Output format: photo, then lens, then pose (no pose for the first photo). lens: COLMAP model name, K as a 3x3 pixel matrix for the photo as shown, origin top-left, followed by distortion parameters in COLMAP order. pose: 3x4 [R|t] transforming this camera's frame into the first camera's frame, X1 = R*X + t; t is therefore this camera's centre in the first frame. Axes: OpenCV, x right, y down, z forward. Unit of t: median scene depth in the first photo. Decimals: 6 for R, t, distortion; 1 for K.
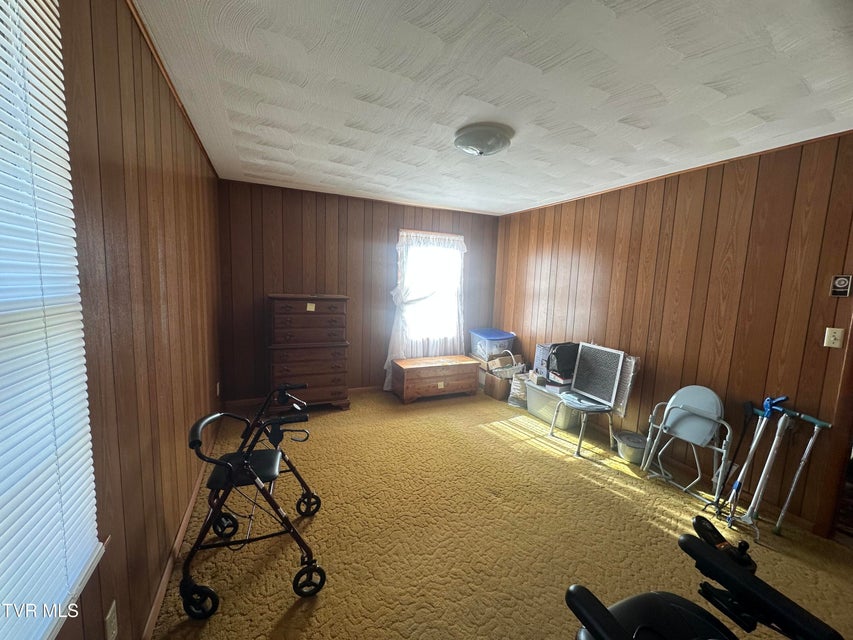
lens RADIAL K [[340.2, 0, 427.4], [0, 340.2, 321.1], [0, 0, 1]] dist [-0.004366, 0.001158]
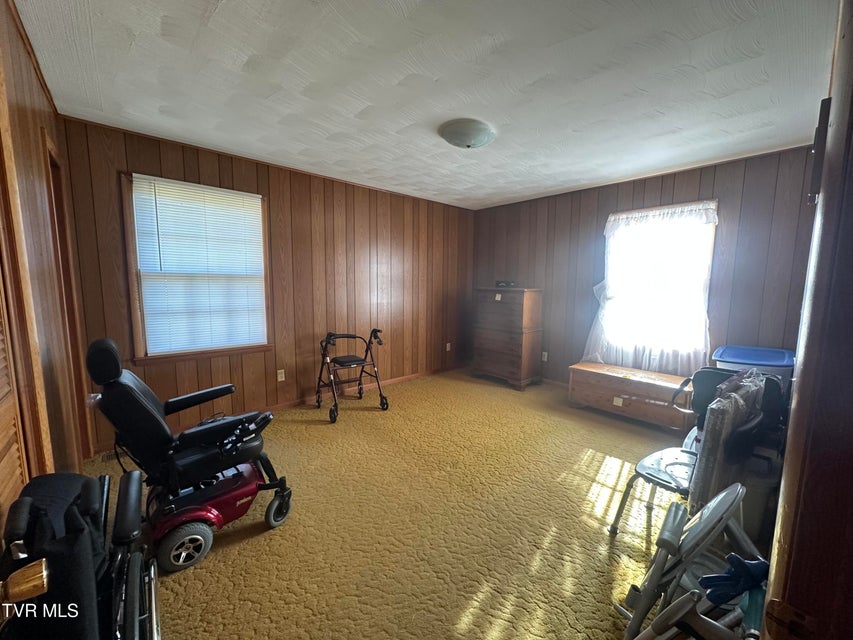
lens RADIAL K [[340.2, 0, 428.2], [0, 340.2, 319.5], [0, 0, 1]] dist [-0.004366, 0.001158]
pose [[0.305177, 0.070493, -0.949683, 0.742794], [-0.108081, 0.993377, 0.039005, 0.018326], [0.946142, 0.090739, 0.310775, 0.367621]]
